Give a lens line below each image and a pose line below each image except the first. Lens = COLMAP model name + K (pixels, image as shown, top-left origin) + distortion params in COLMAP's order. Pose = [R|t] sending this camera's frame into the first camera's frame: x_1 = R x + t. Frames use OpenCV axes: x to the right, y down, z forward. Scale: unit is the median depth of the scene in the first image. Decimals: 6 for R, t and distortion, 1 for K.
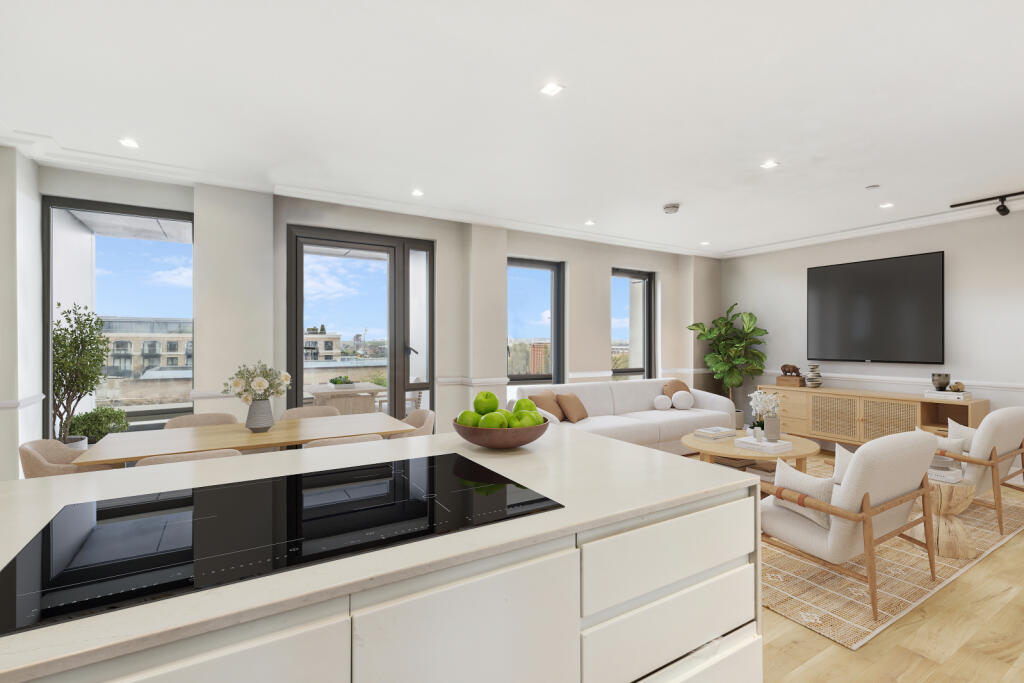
lens RADIAL K [[462.4, 0, 512.8], [0, 462.4, 341.4], [0, 0, 1]] dist [0.001610, -0.000013]
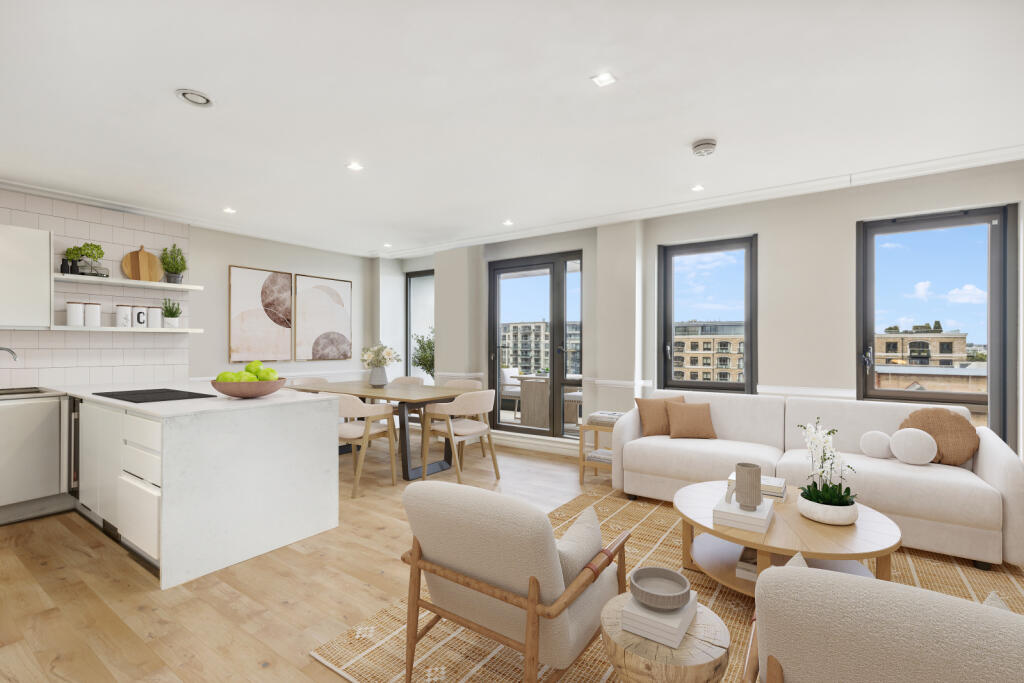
lens RADIAL K [[462.4, 0, 511.0], [0, 462.4, 342.2], [0, 0, 1]] dist [0.001610, -0.000013]
pose [[0.391125, -0.001040, -0.920337, 0.501150], [0.000894, 0.999999, -0.000750, 0.002968], [0.920337, -0.000530, 0.391125, 0.266097]]
